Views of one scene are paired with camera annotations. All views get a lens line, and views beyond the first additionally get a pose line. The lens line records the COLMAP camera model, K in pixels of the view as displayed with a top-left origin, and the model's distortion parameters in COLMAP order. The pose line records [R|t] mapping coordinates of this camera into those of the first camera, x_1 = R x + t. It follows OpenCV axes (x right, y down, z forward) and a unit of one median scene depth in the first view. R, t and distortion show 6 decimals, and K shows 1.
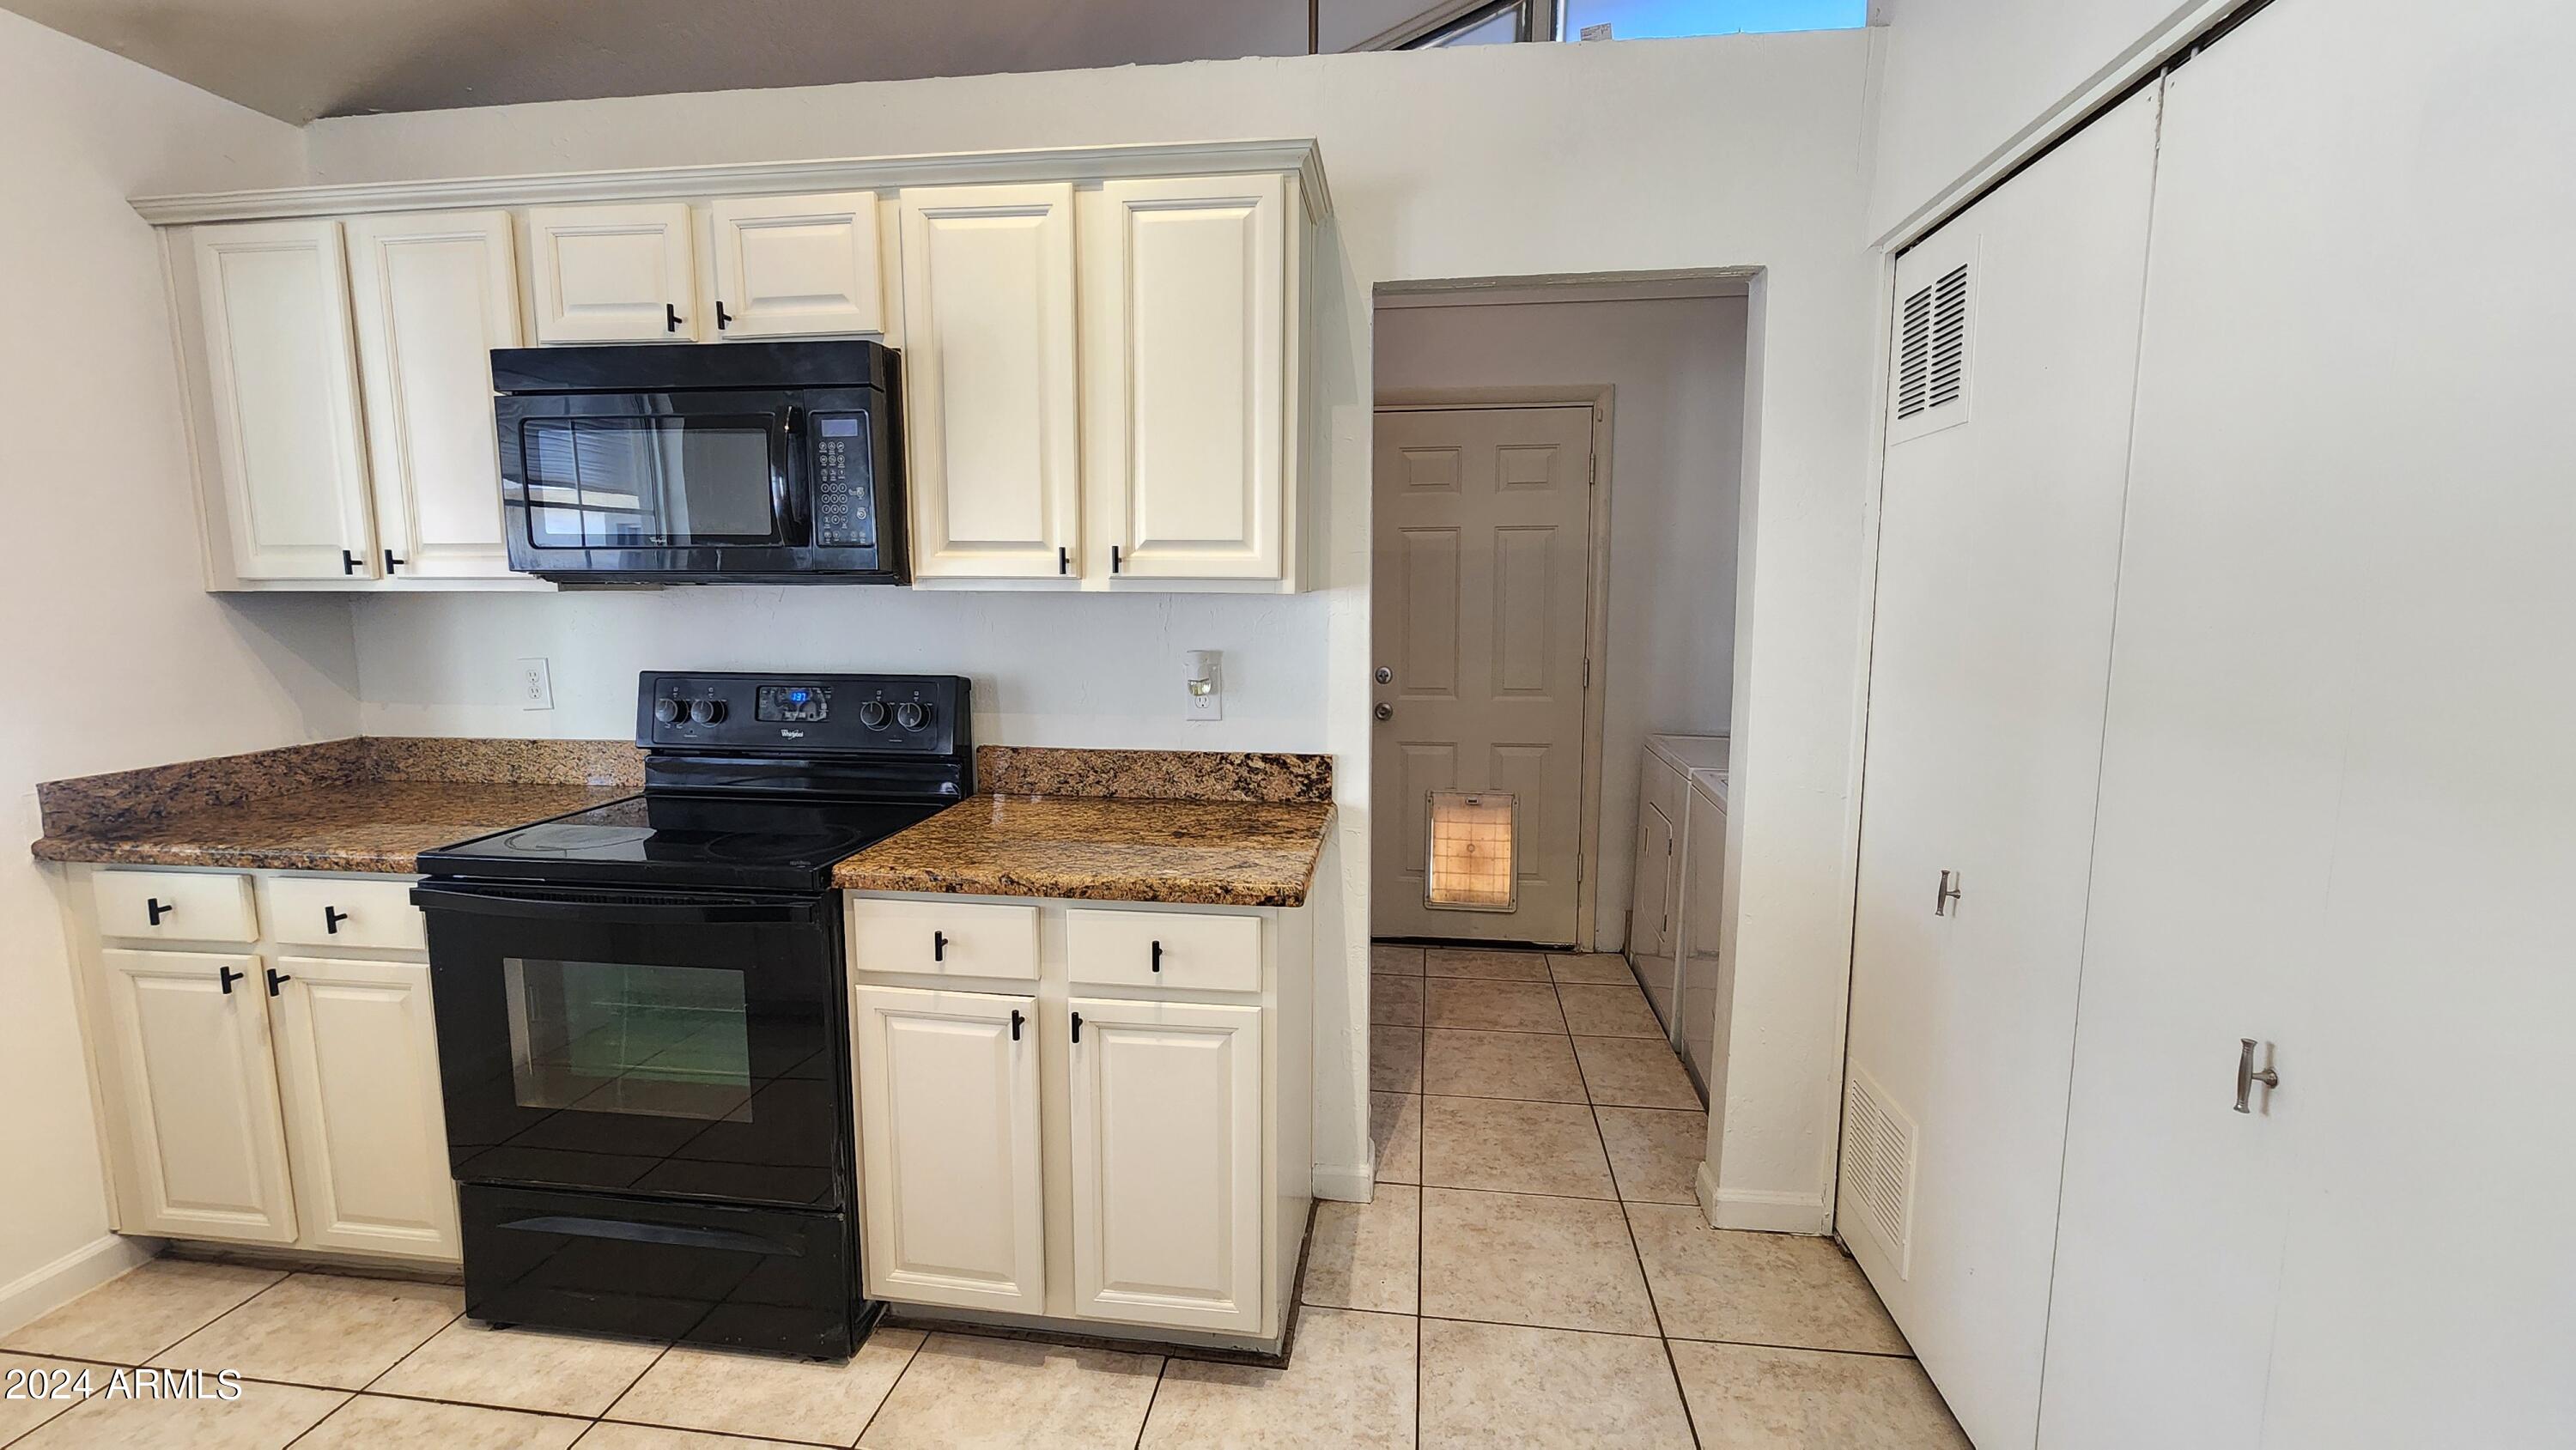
lens RADIAL K [[1064.4, 0, 1293.3], [0, 1064.4, 721.9], [0, 0, 1]] dist [-0.001830, 0.000332]
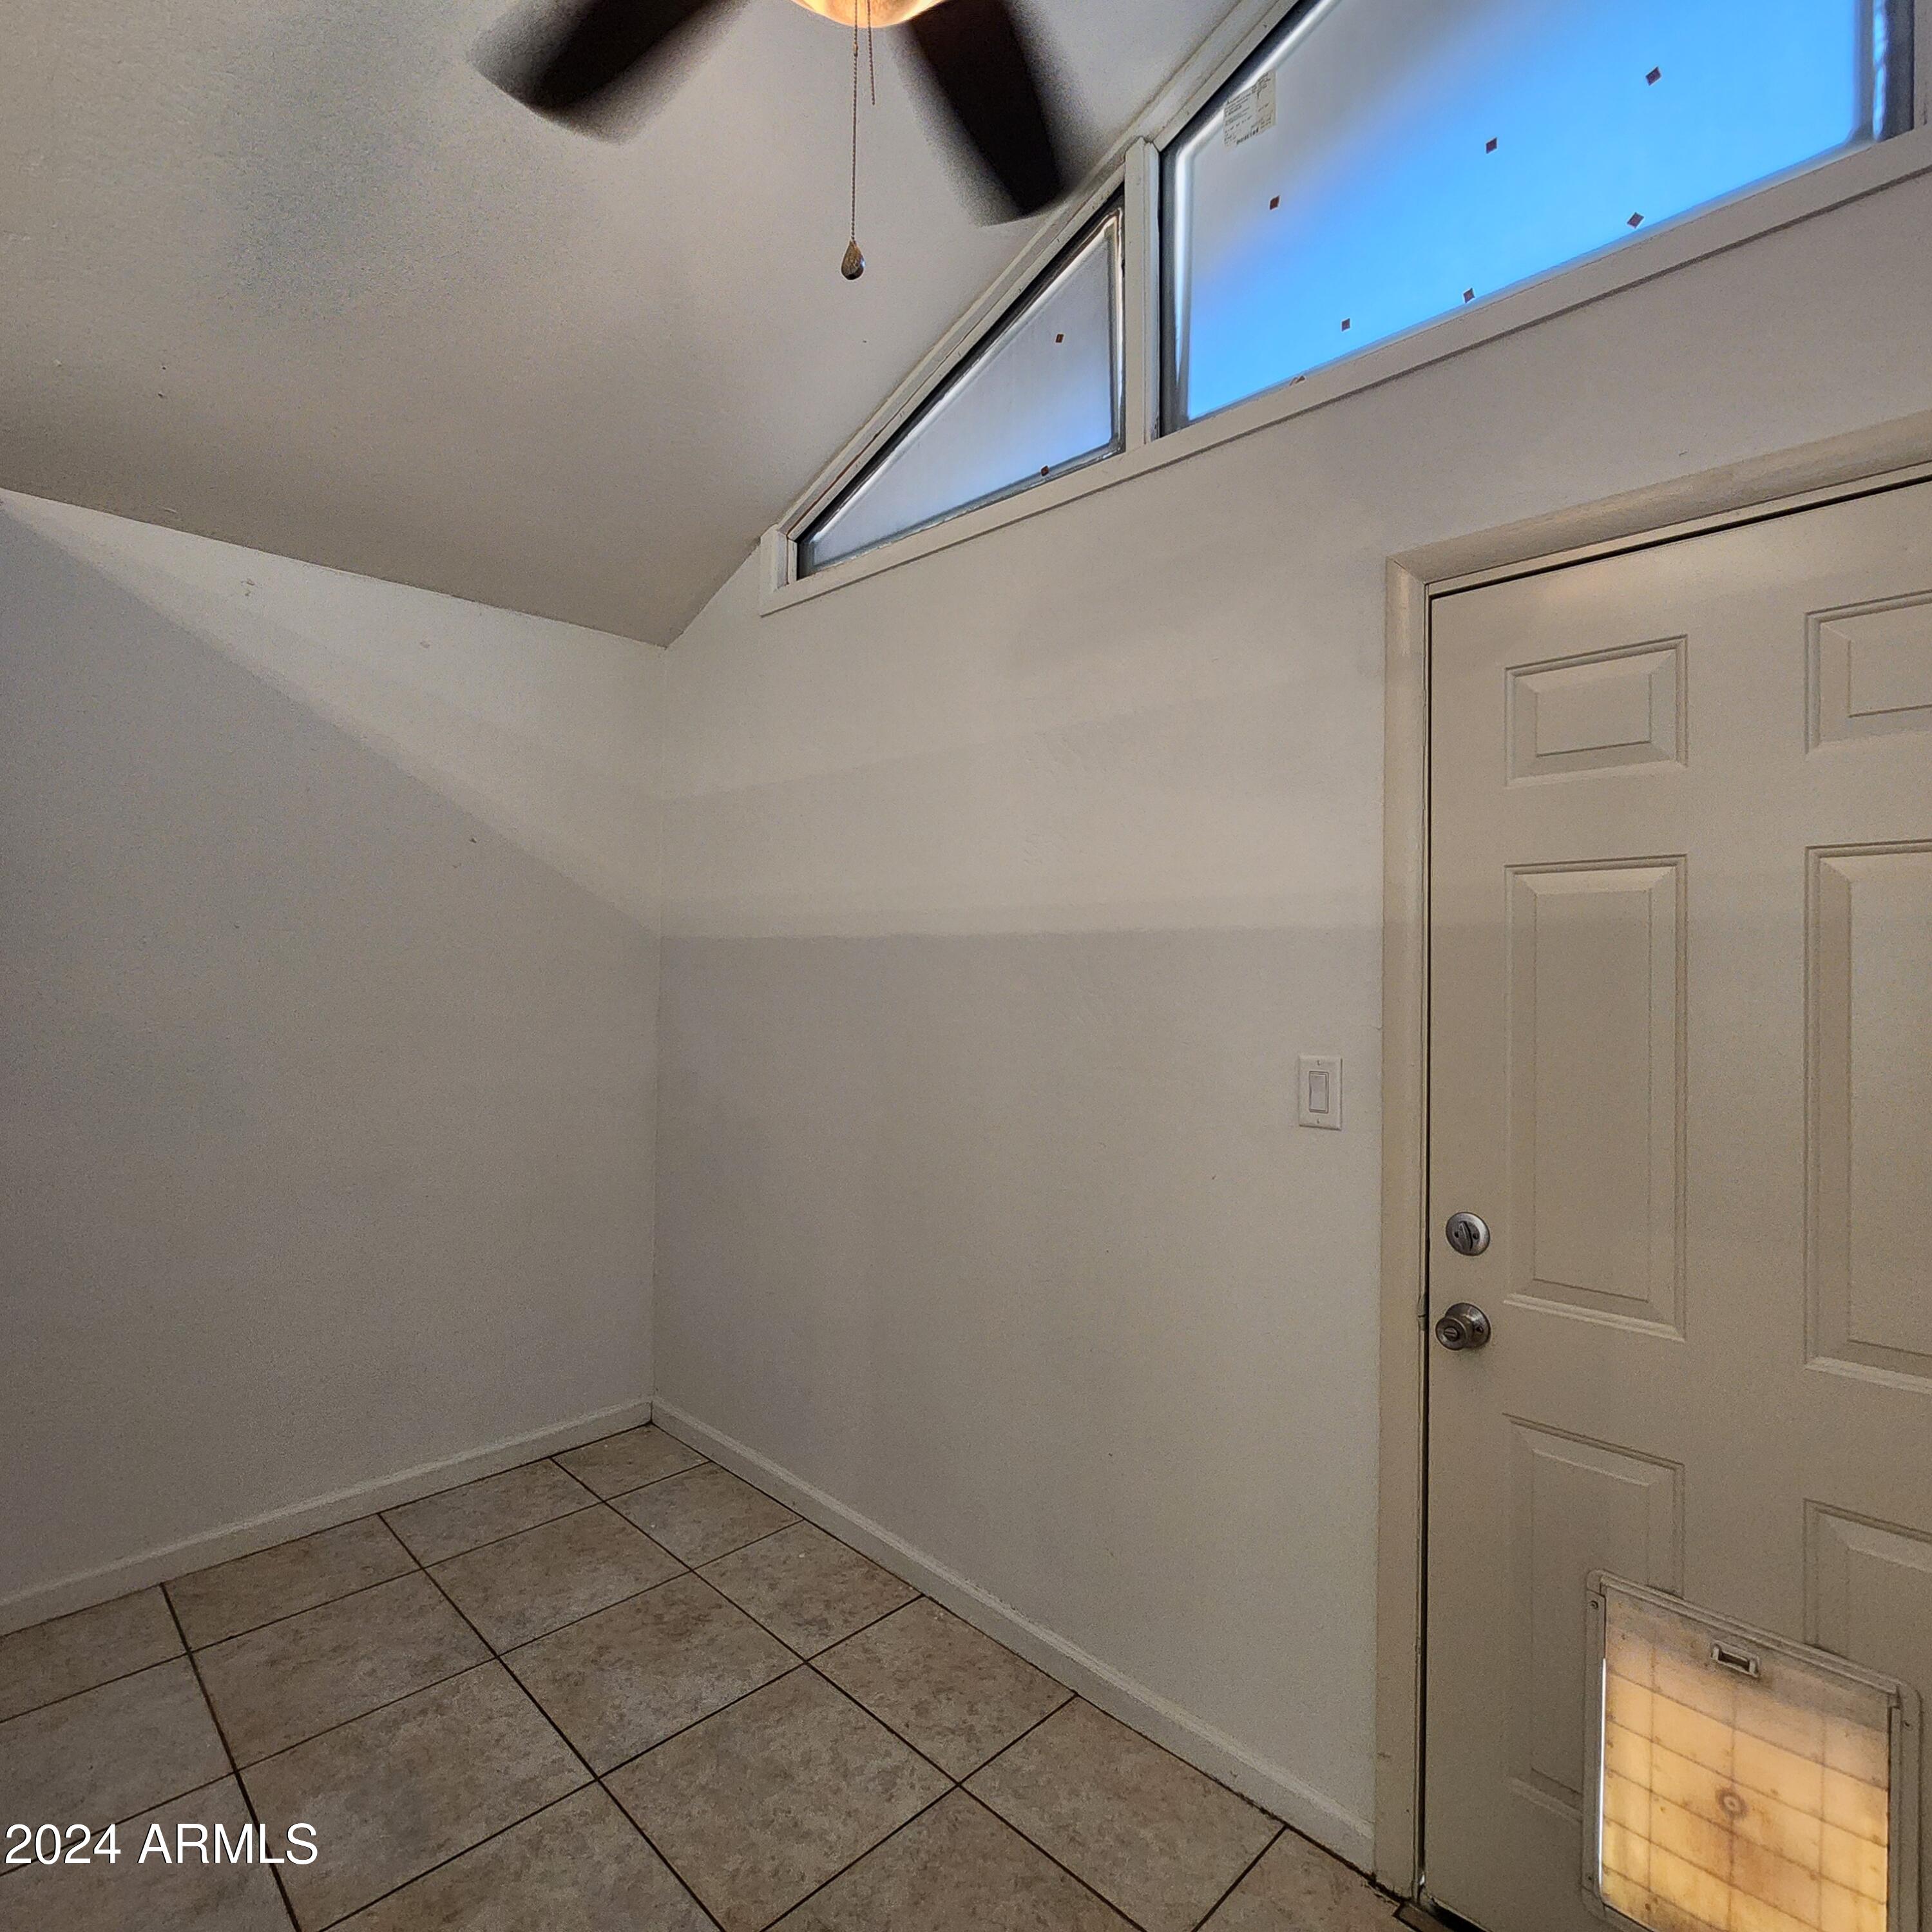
lens RADIAL K [[1063.3, 0, 960.4], [0, 1063.3, 968.4], [0, 0, 1]] dist [-0.001417, 0.000534]
pose [[0.792344, 0.004520, -0.610057, 0.303447], [-0.079714, 0.992167, -0.096182, -0.152429], [0.604844, 0.124839, 0.786498, 0.961048]]
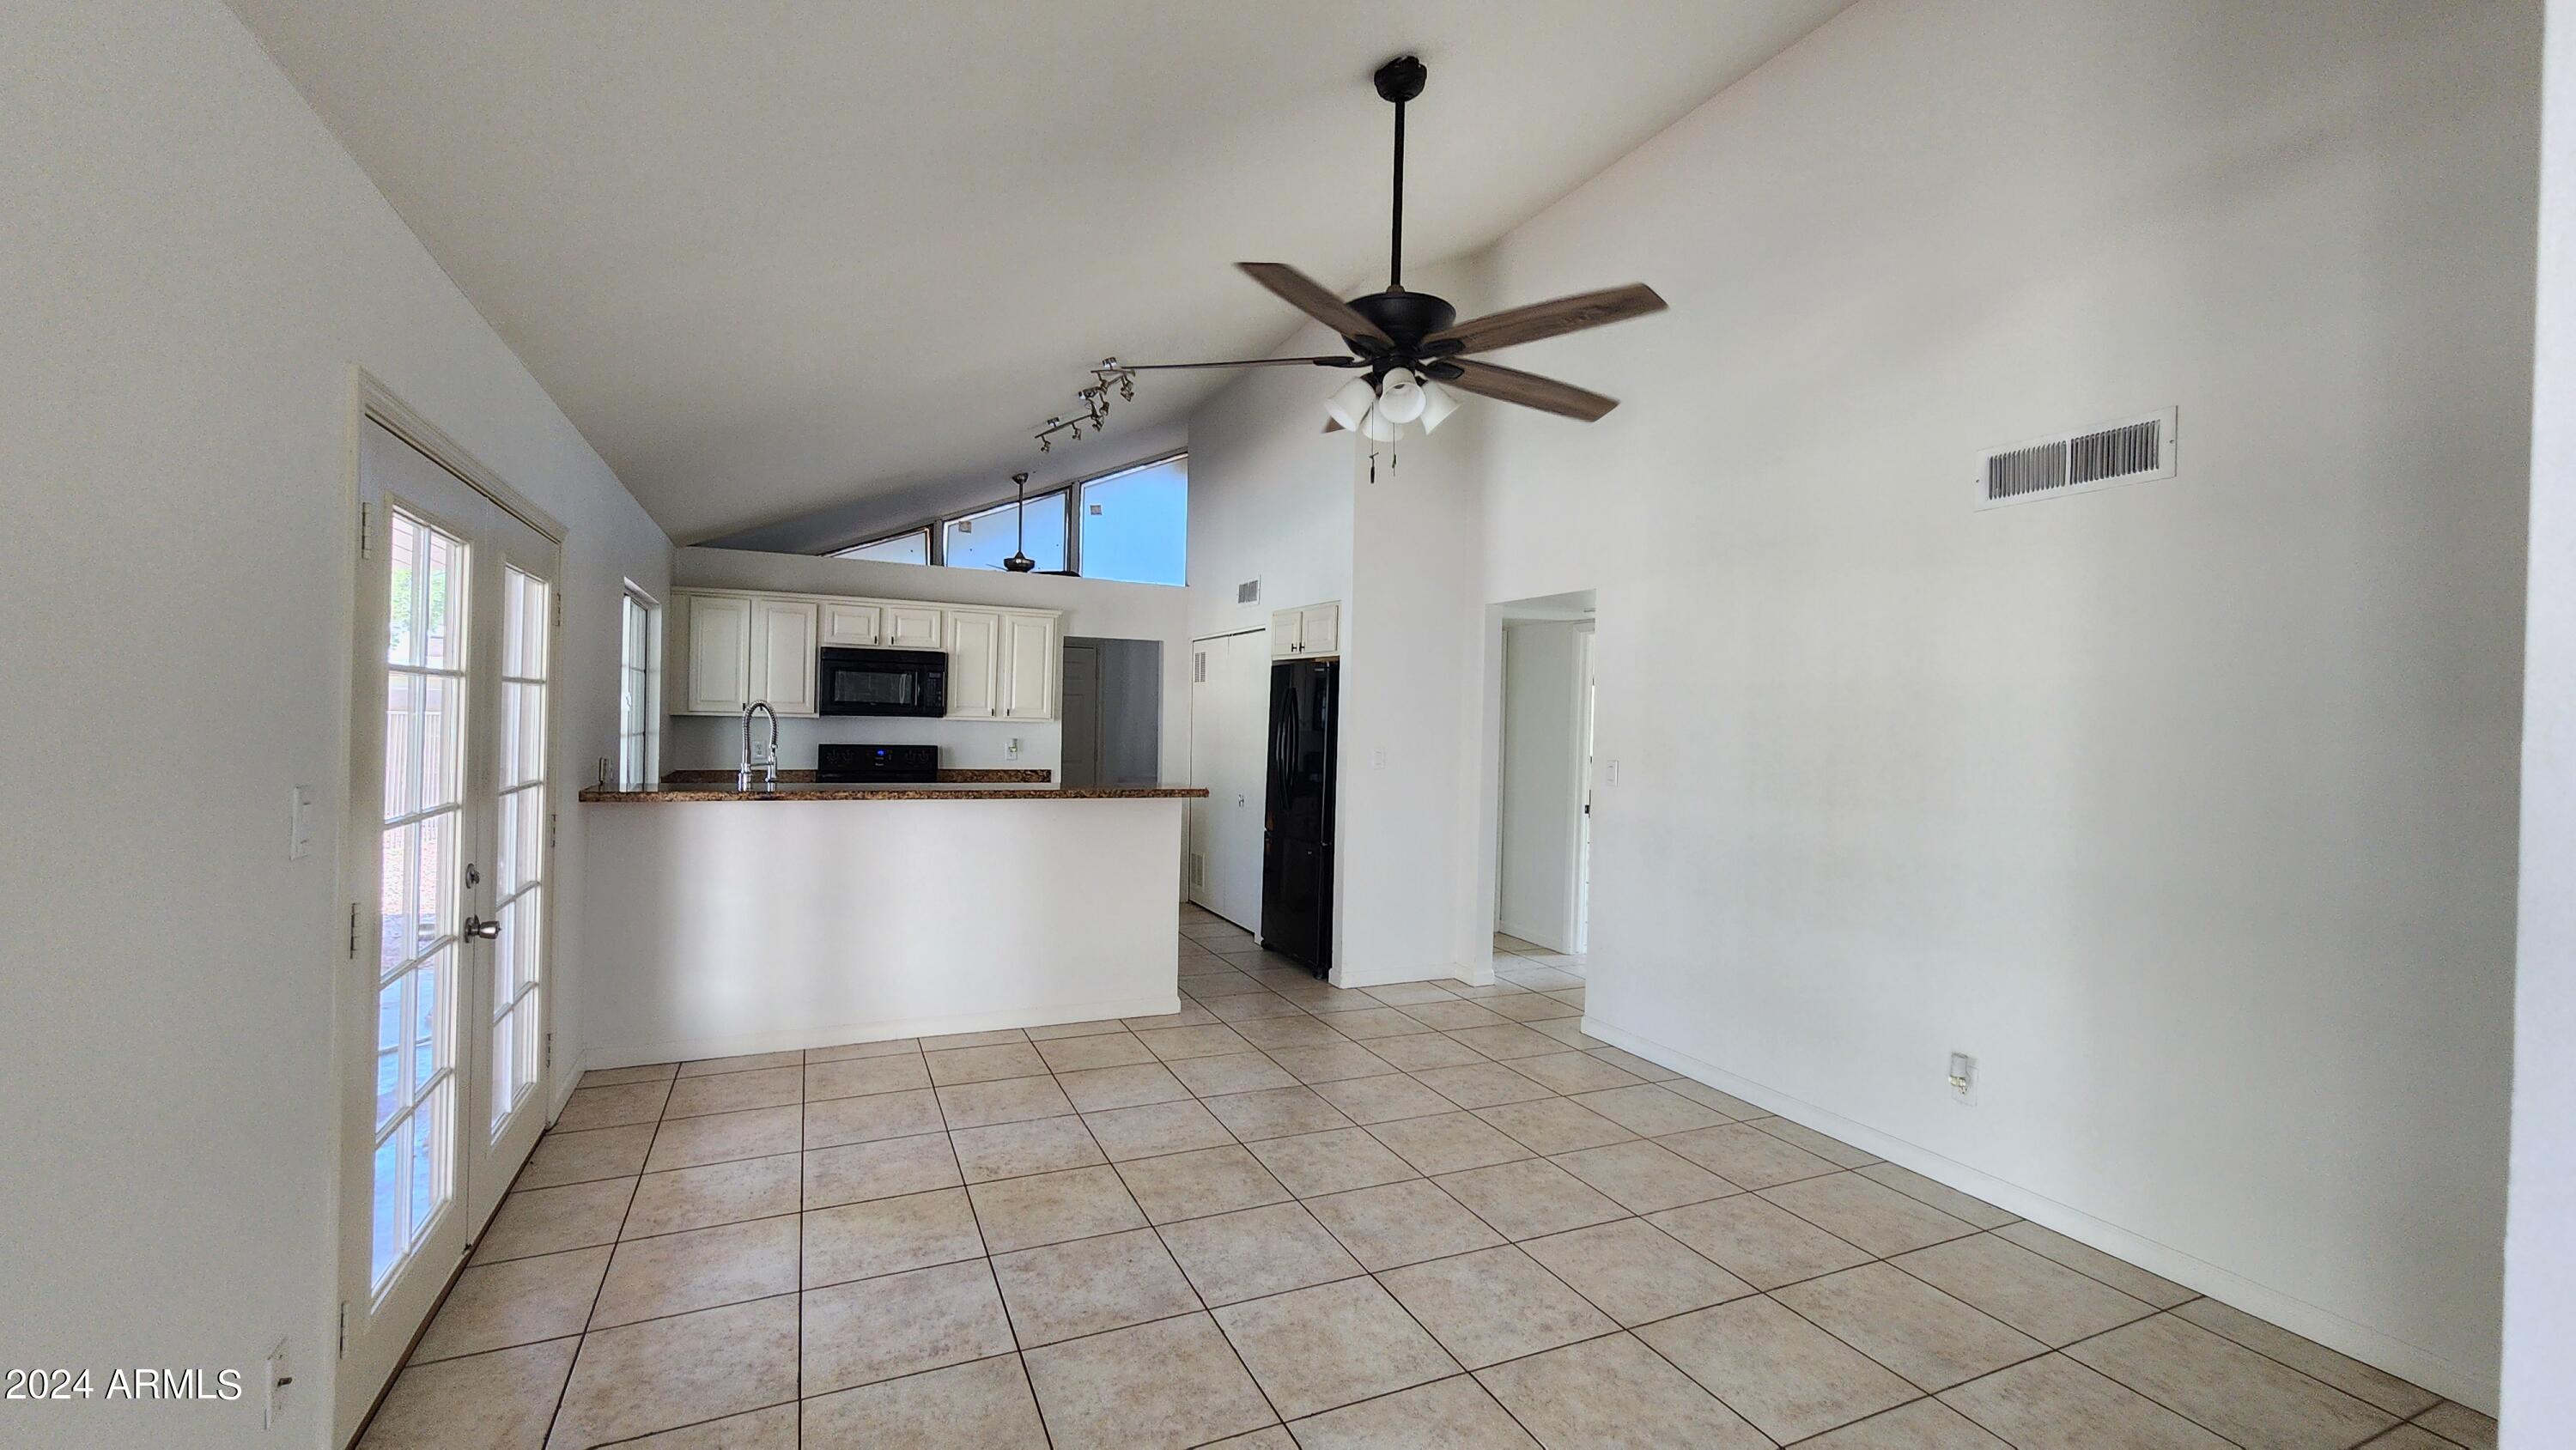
lens RADIAL K [[1064.4, 0, 1286.7], [0, 1064.4, 718.7], [0, 0, 1]] dist [-0.001830, 0.000332]
pose [[0.849838, 0.011881, 0.526909, -1.097688], [0.050169, 0.993382, -0.103316, 0.255136], [-0.524650, 0.114237, 0.843619, -2.238185]]
